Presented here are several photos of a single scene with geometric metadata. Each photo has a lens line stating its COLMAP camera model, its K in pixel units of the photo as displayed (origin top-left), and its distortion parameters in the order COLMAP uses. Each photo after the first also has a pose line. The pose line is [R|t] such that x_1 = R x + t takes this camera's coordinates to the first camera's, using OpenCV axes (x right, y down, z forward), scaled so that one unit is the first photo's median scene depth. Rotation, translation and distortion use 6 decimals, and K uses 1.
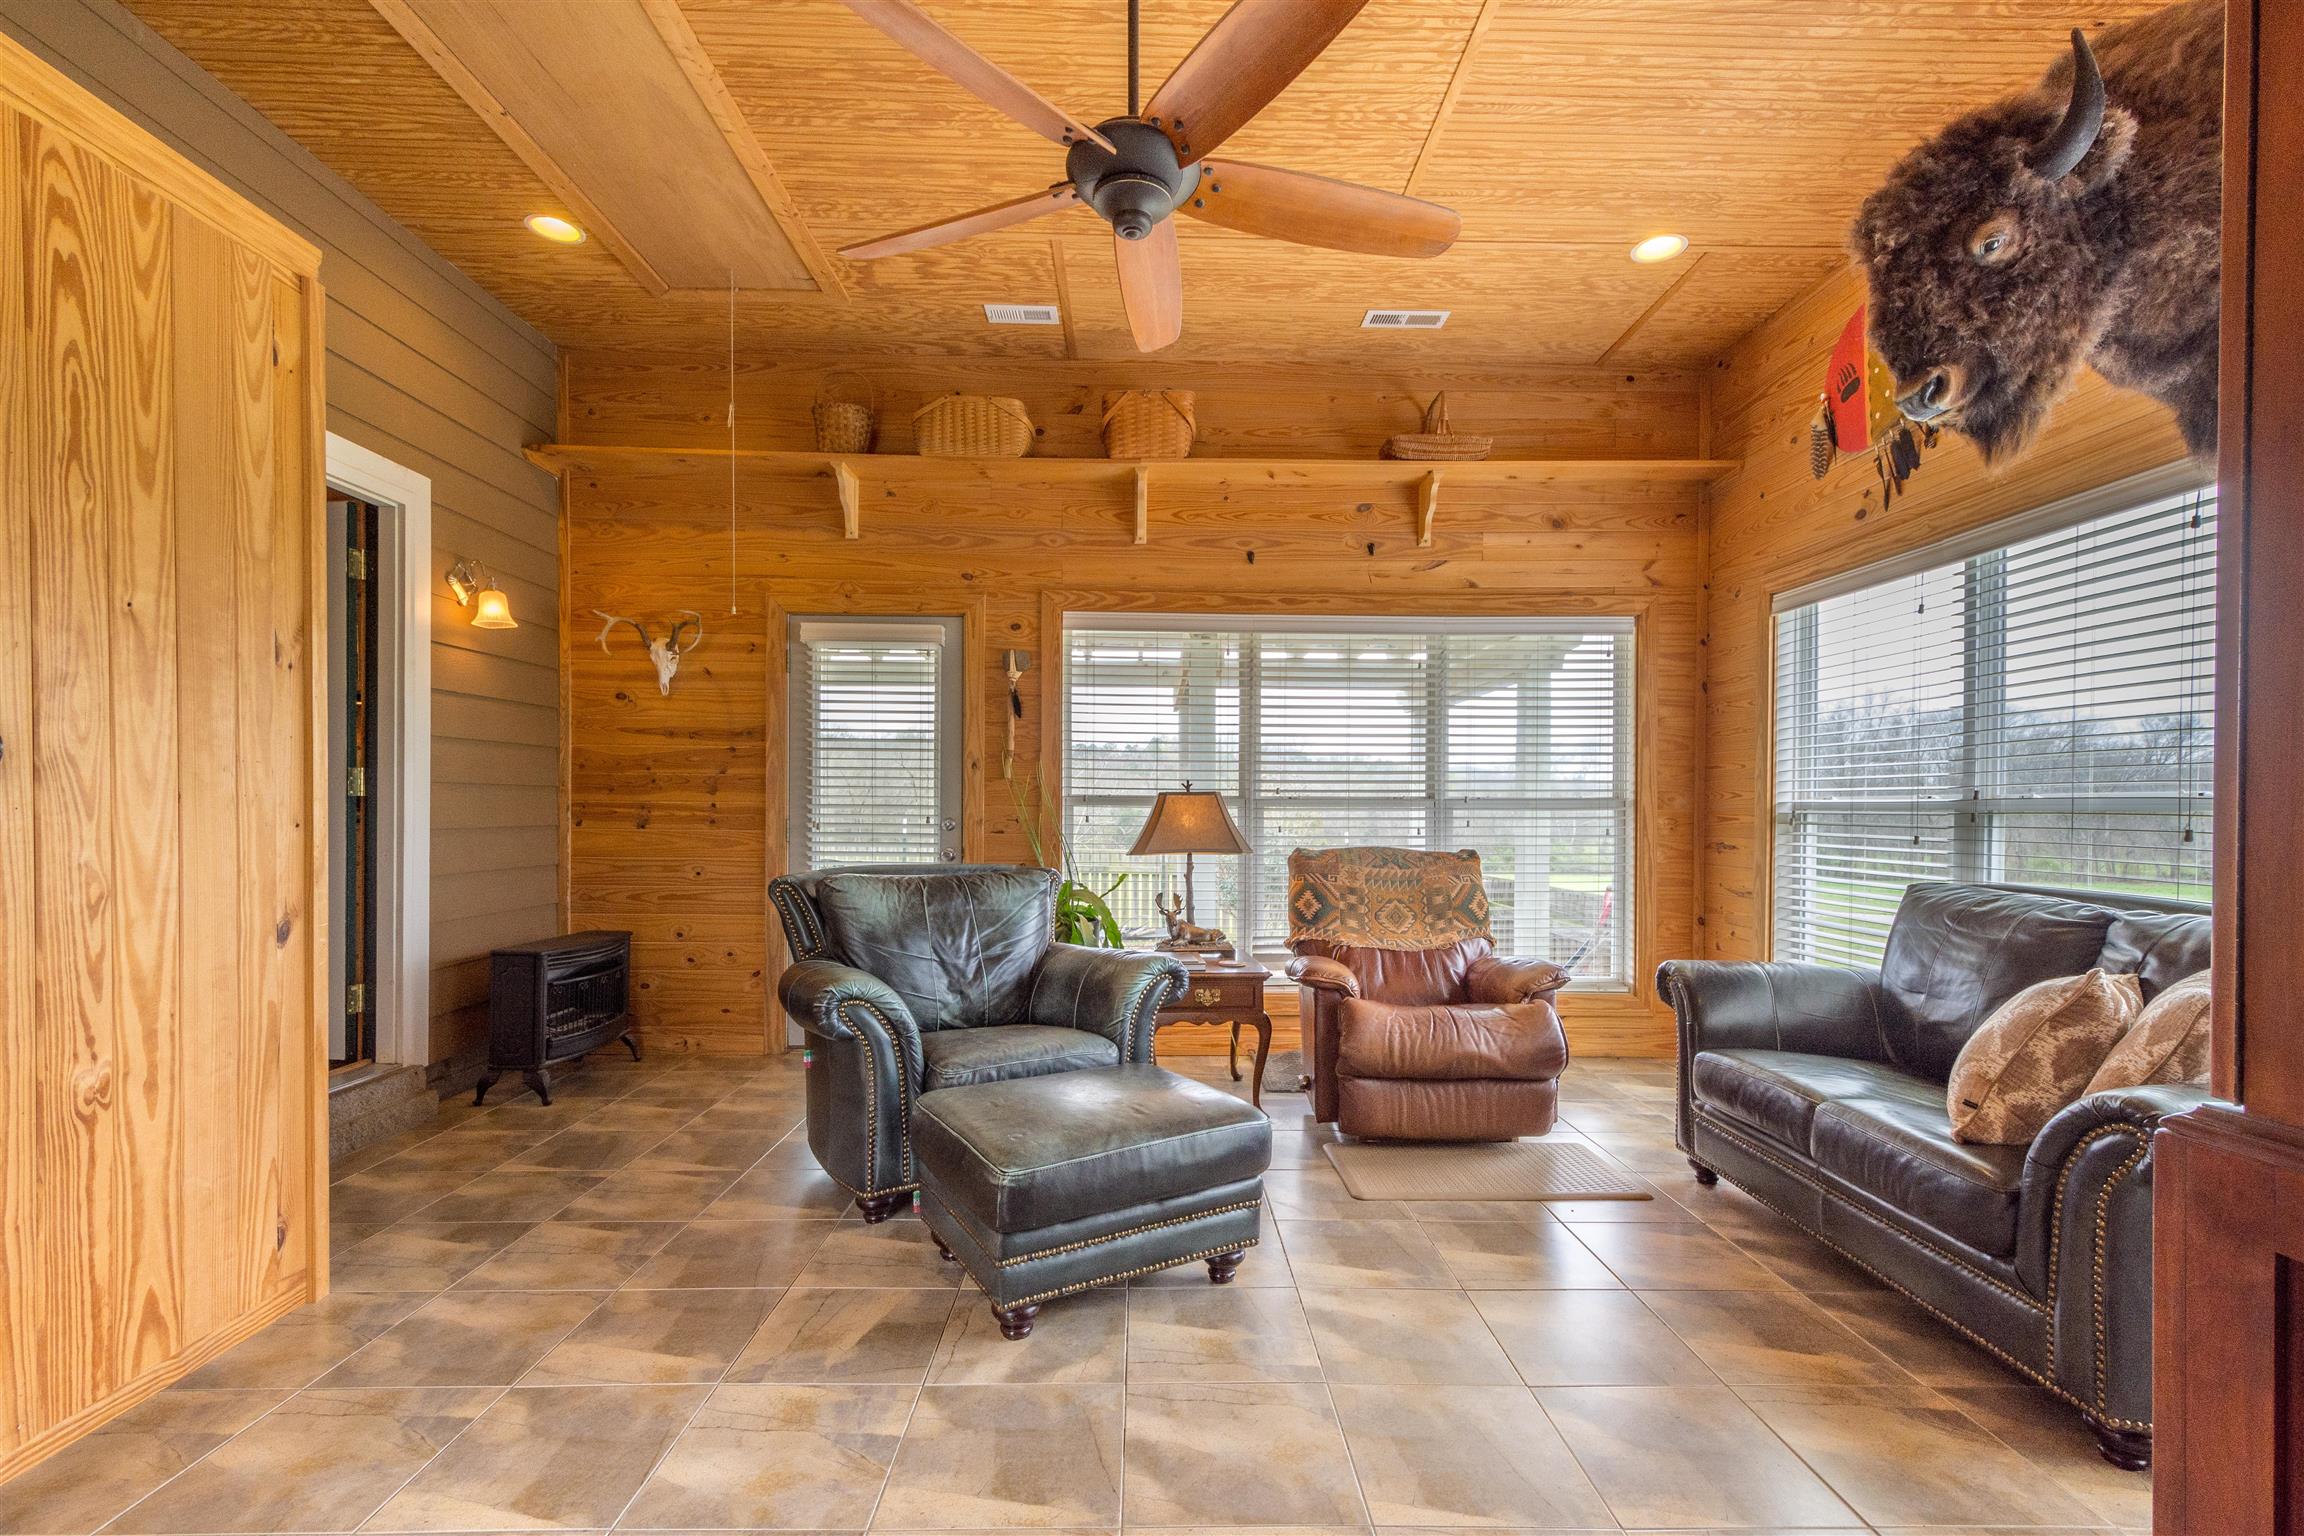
lens RADIAL K [[1005.9, 0, 1148.7], [0, 1005.9, 809.6], [0, 0, 1]] dist [-0.002297, -0.000451]
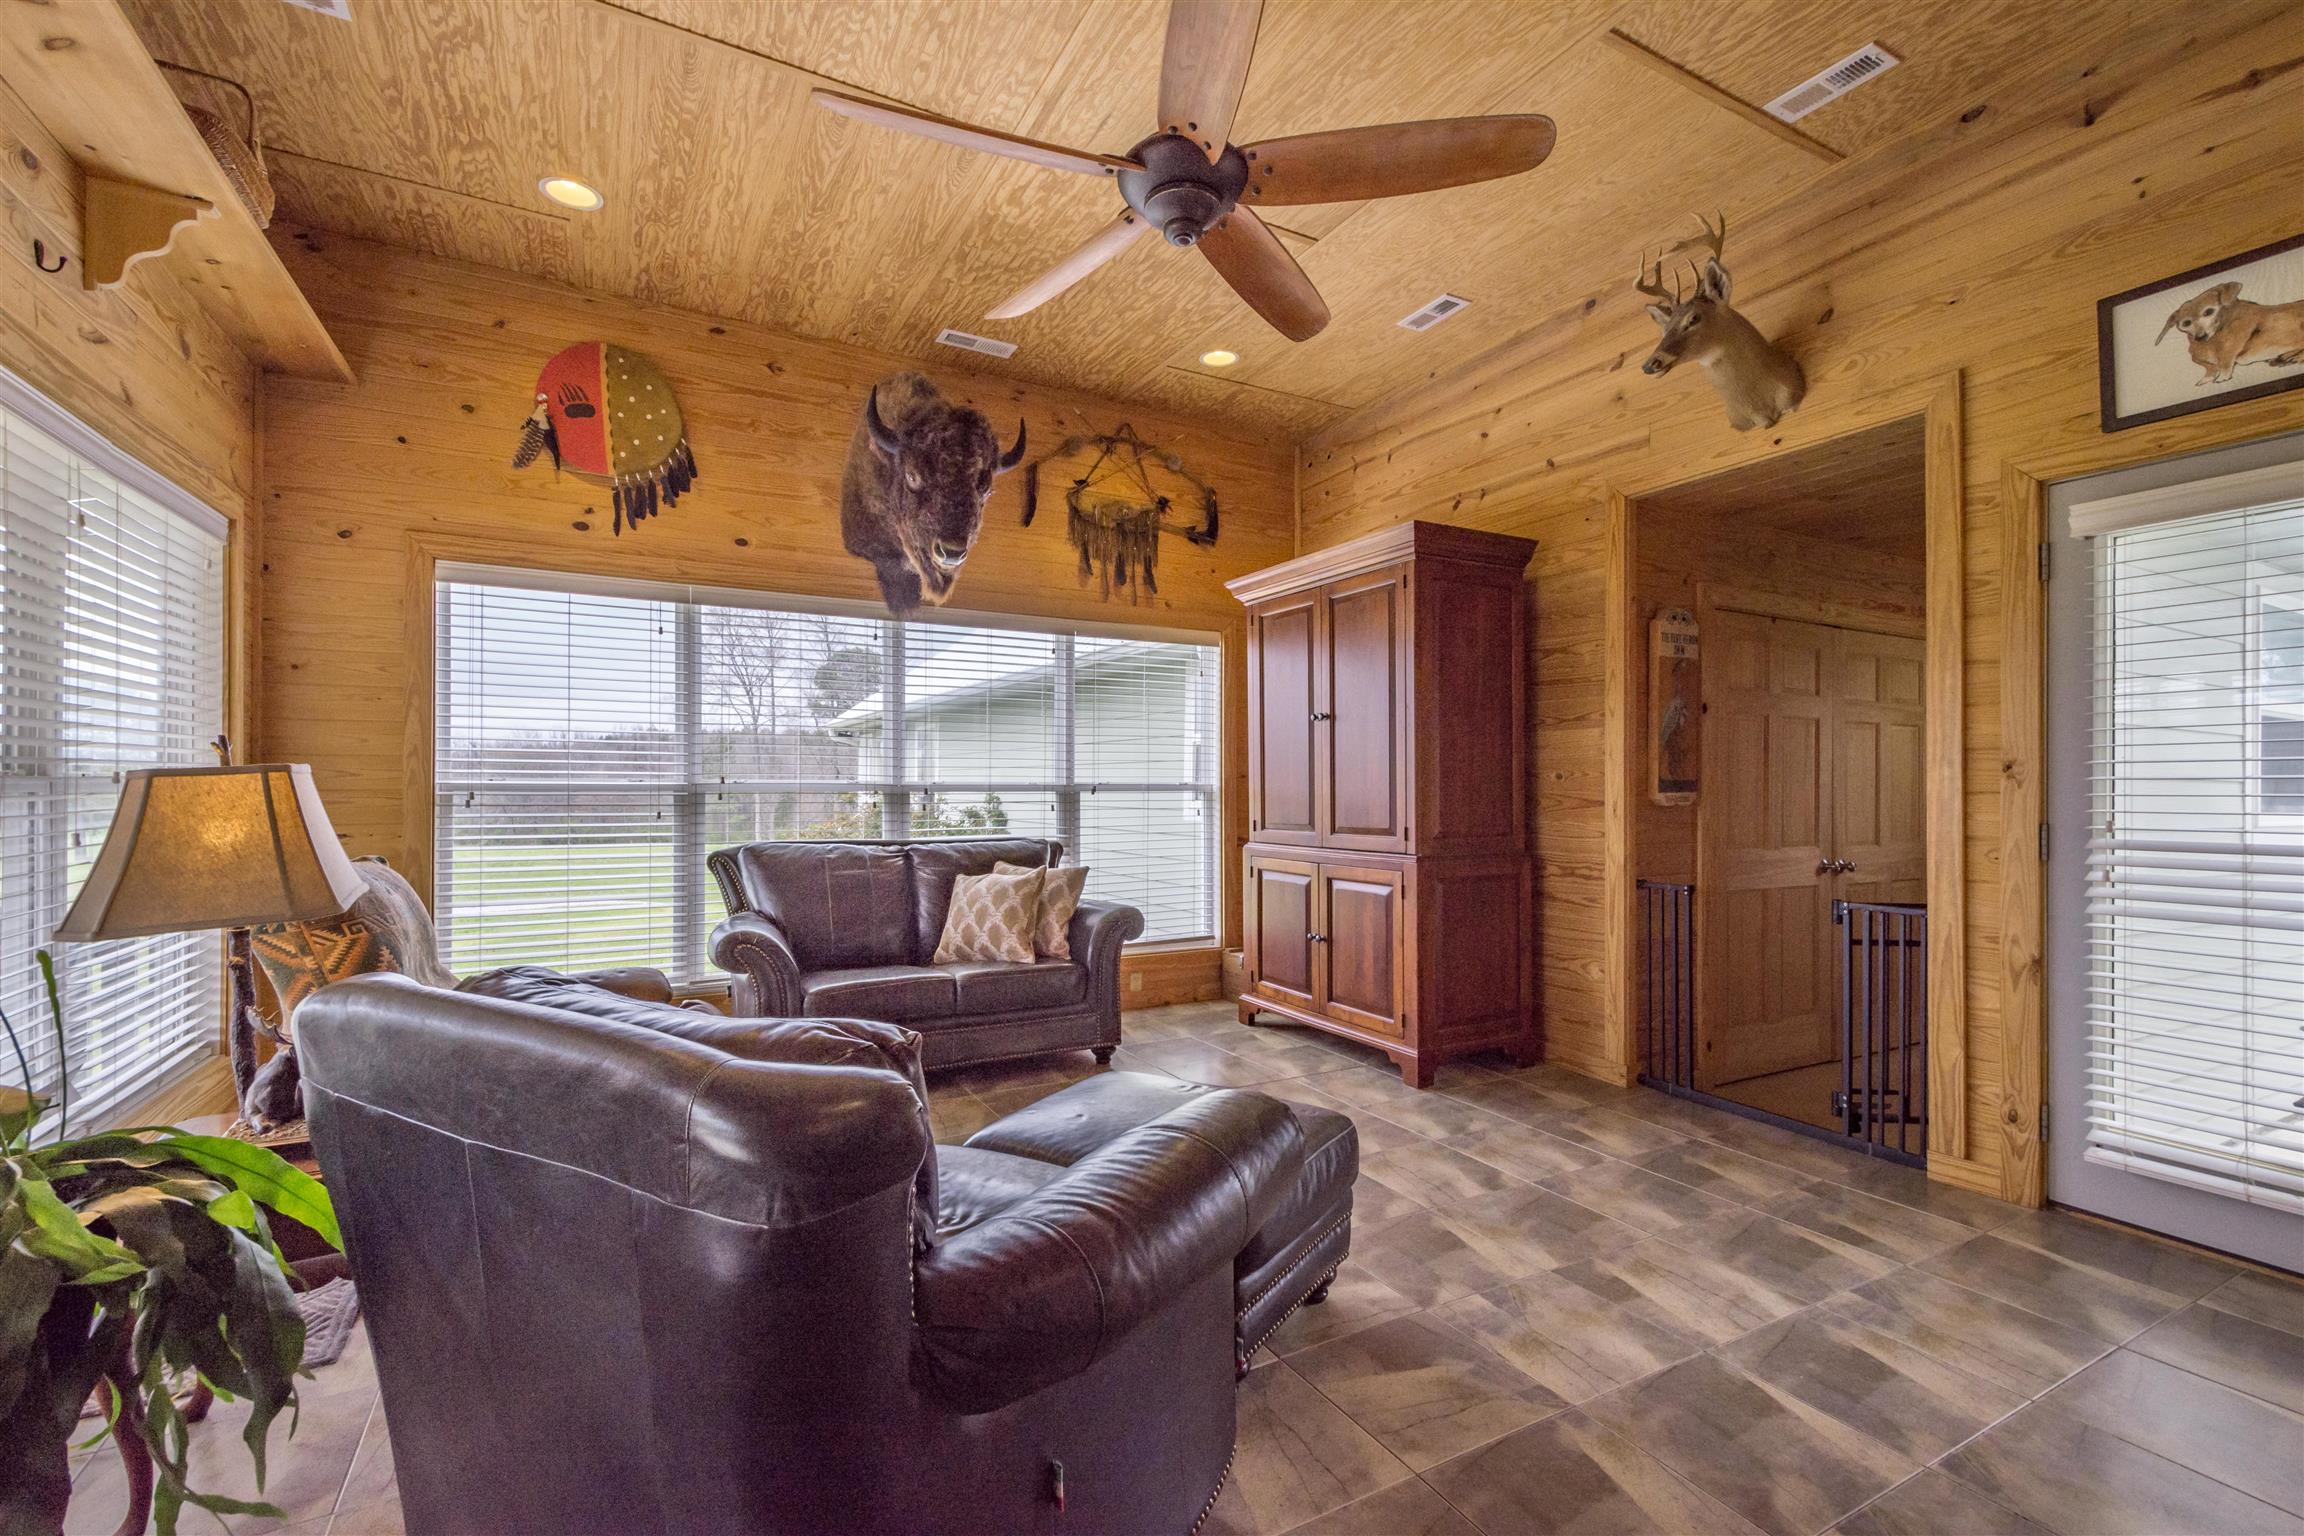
lens RADIAL K [[1005.9, 0, 1151.7], [0, 1005.9, 782.2], [0, 0, 1]] dist [-0.002297, -0.000451]
pose [[-0.466195, -0.003973, 0.884673, -0.919131], [-0.005380, 0.999984, 0.001656, -0.023583], [-0.884666, -0.003988, -0.466209, 1.528798]]
